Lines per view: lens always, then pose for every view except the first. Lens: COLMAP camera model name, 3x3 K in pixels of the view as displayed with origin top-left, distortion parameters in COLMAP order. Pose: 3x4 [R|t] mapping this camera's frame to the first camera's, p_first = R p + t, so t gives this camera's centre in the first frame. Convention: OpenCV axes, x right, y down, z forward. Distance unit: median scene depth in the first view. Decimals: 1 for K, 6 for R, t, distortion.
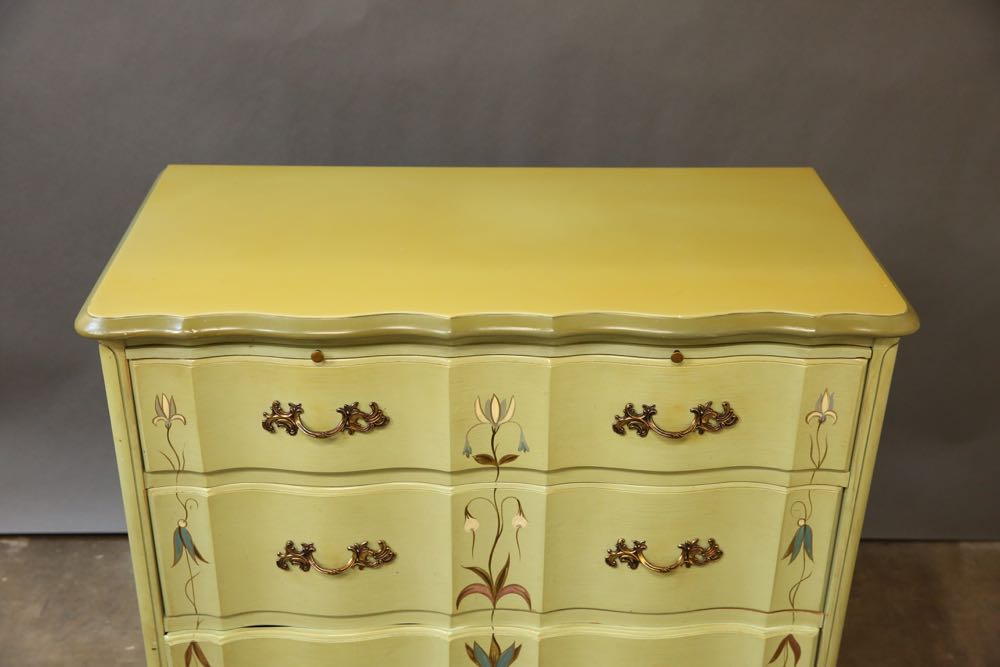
lens RADIAL K [[1241.6, 0, 484.4], [0, 1241.6, 332.6], [0, 0, 1]] dist [0.030457, 0.000000]
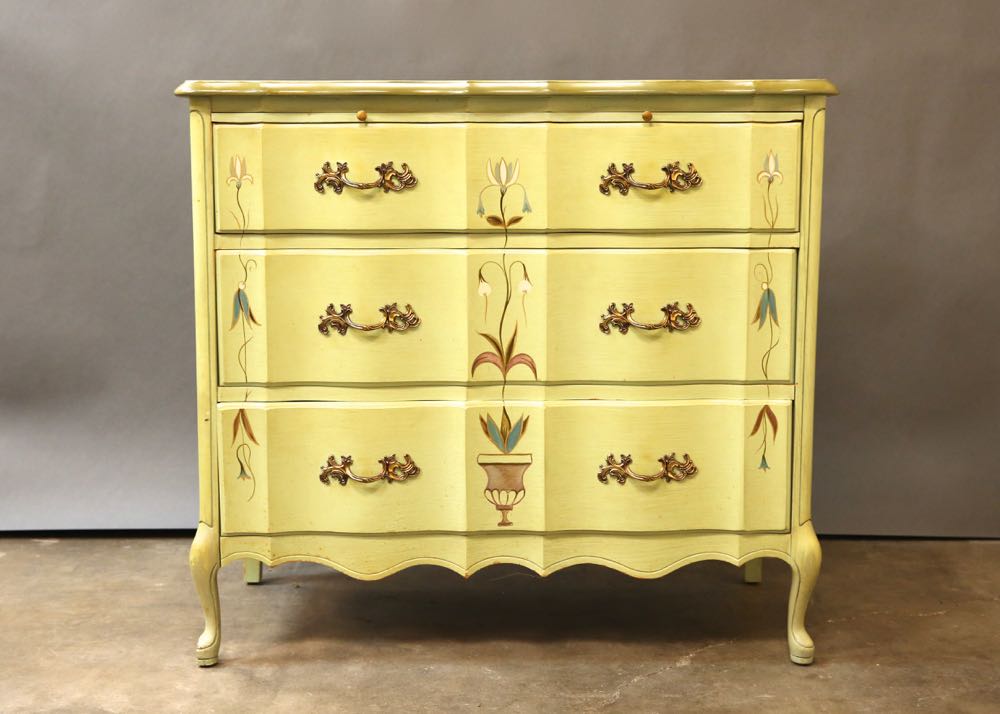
lens RADIAL K [[1428.6, 0, 500.0], [0, 1428.6, 355.4], [0, 0, 1]] dist [0.029793, 0.000000]
pose [[0.999561, -0.003354, -0.029424, 0.044863], [-0.007050, 0.938050, -0.346428, 0.696398], [0.028763, 0.346483, 0.937615, -0.256354]]
